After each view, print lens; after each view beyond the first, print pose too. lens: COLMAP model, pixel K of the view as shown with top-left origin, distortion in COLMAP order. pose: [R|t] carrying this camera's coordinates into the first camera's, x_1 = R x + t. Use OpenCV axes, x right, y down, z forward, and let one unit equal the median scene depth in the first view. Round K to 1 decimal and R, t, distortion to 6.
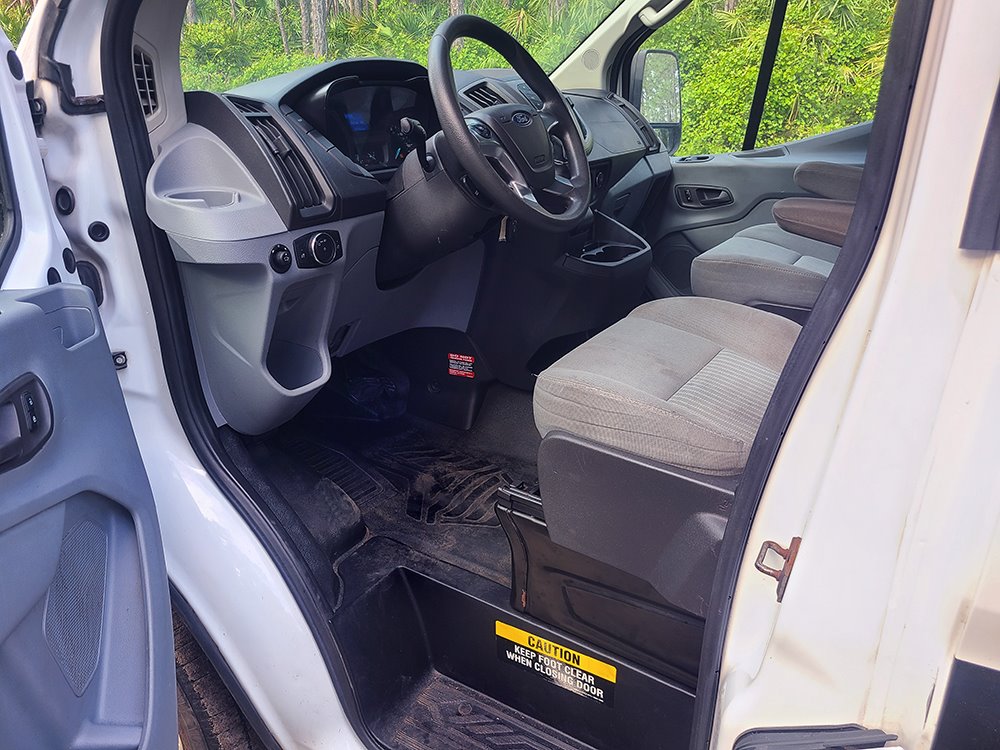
lens RADIAL K [[747.8, 0, 477.1], [0, 747.8, 378.6], [0, 0, 1]] dist [0.059548, -0.048534]
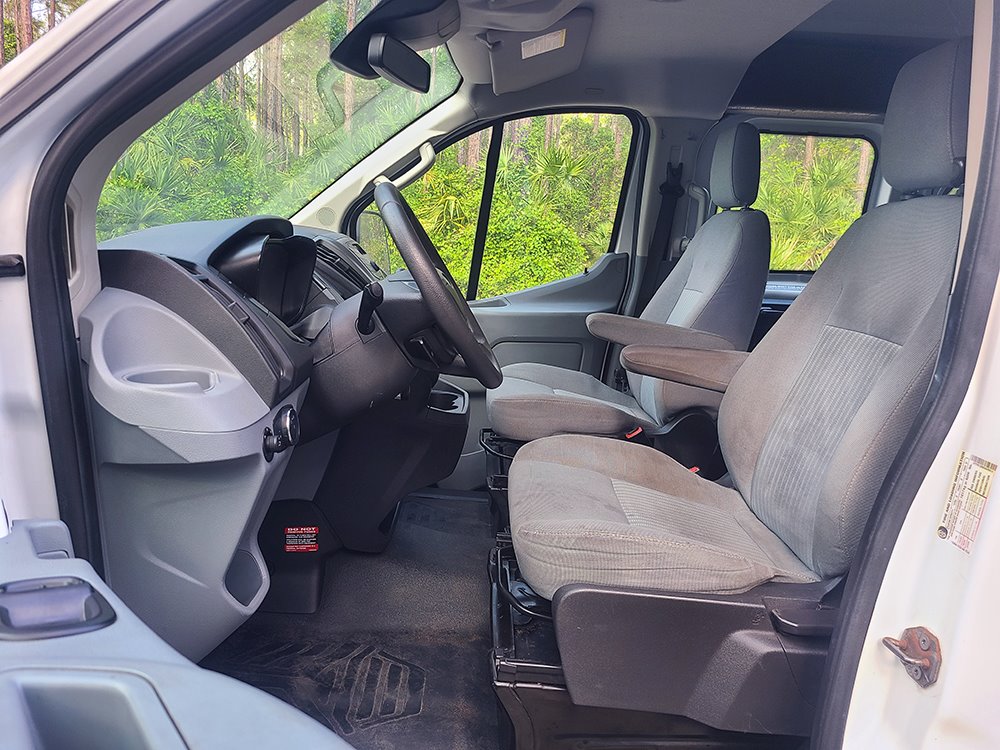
lens RADIAL K [[747.8, 0, 496.6], [0, 747.8, 377.1], [0, 0, 1]] dist [0.059548, -0.048534]
pose [[0.845663, -0.067189, 0.529471, -0.408354], [0.162831, 0.977227, -0.136063, -0.066311], [-0.508272, 0.201278, 0.837345, 0.140135]]
